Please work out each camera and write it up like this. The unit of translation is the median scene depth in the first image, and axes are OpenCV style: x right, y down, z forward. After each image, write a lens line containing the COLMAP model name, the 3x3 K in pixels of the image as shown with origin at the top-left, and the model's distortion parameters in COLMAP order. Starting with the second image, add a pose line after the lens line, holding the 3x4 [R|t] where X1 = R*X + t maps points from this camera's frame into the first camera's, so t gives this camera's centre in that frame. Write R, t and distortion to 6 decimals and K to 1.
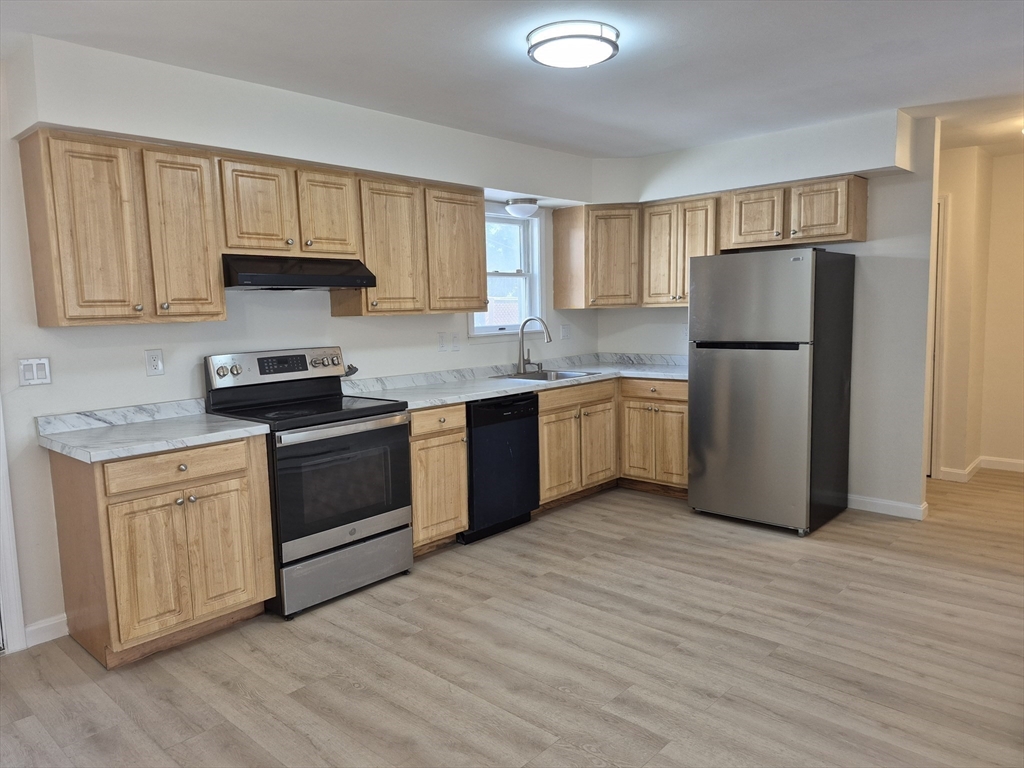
lens RADIAL K [[702.6, 0, 500.3], [0, 702.6, 384.3], [0, 0, 1]] dist [0.123069, -0.154991]
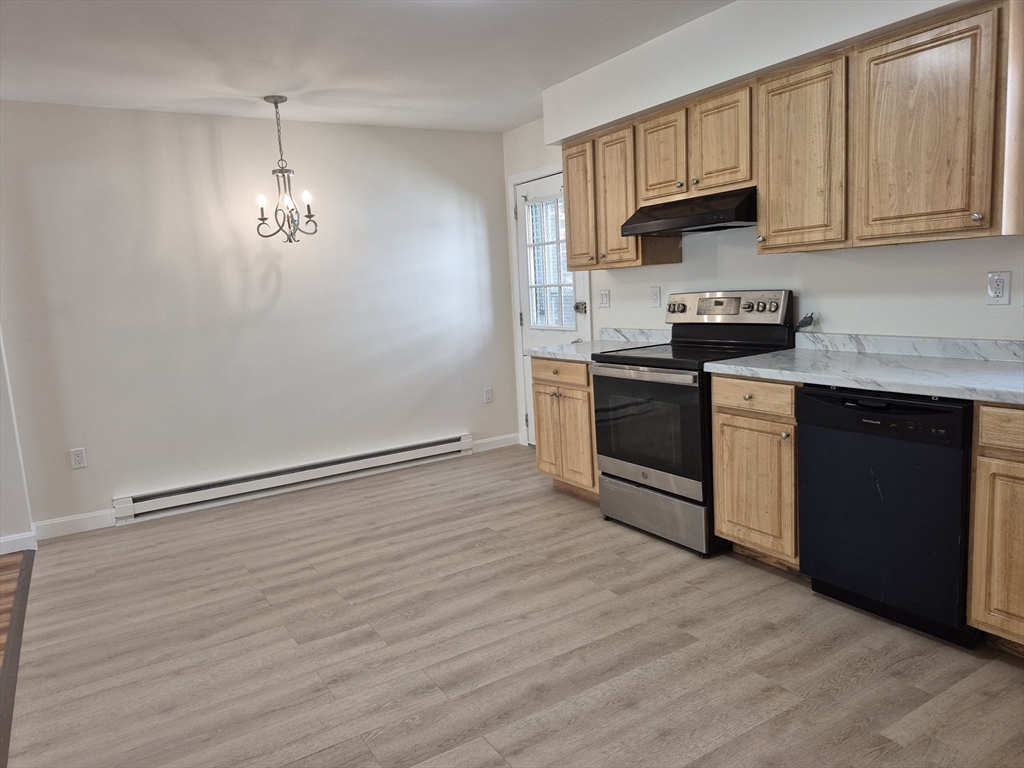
lens RADIAL K [[702.6, 0, 500.3], [0, 702.6, 384.3], [0, 0, 1]] dist [0.123069, -0.154991]
pose [[-0.260137, 0.183645, -0.947947, 0.776886], [-0.035156, 0.979294, 0.199365, -0.115191], [0.964931, 0.085188, -0.248295, 1.025614]]
